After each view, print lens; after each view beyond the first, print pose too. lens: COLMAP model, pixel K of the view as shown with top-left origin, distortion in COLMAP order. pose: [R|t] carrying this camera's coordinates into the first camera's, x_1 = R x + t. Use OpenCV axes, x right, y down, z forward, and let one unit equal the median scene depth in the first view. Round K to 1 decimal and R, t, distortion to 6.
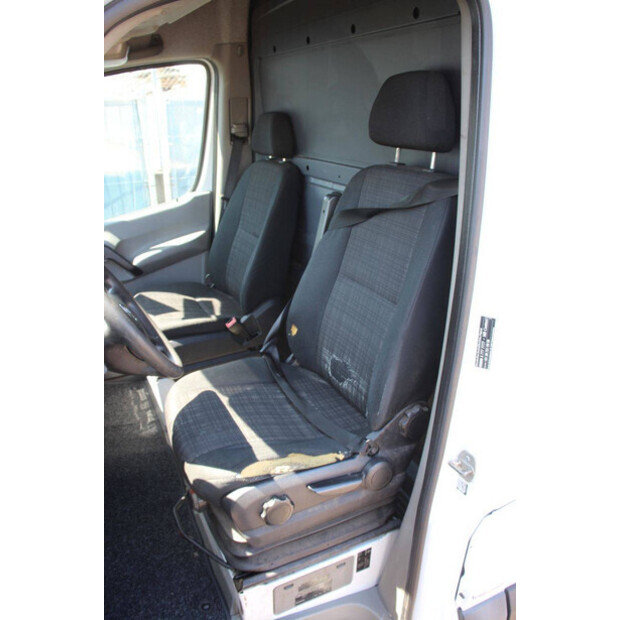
lens RADIAL K [[508.9, 0, 310.0], [0, 508.9, 310.0], [0, 0, 1]] dist [-0.182355, 0.177063]
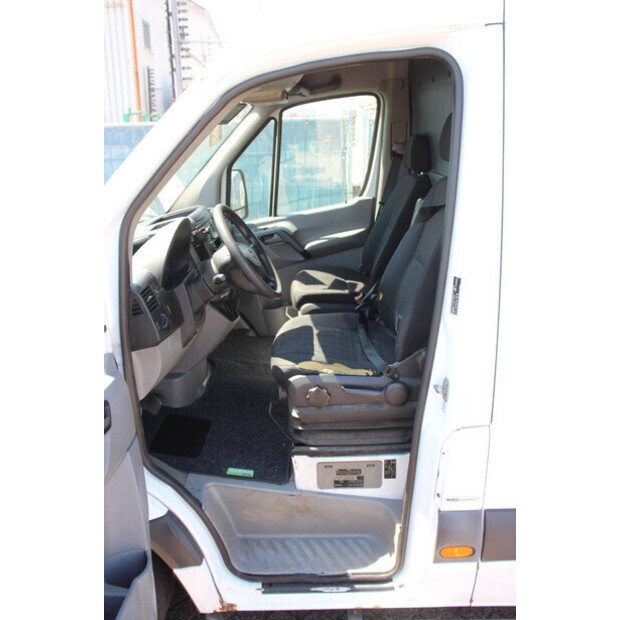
lens RADIAL K [[508.9, 0, 310.0], [0, 508.9, 310.0], [0, 0, 1]] dist [-0.182355, 0.177063]
pose [[0.905644, 0.142552, -0.399360, 0.384416], [-0.155536, 0.987830, -0.000106, 0.119350], [0.394485, 0.062211, 0.916794, -0.337864]]
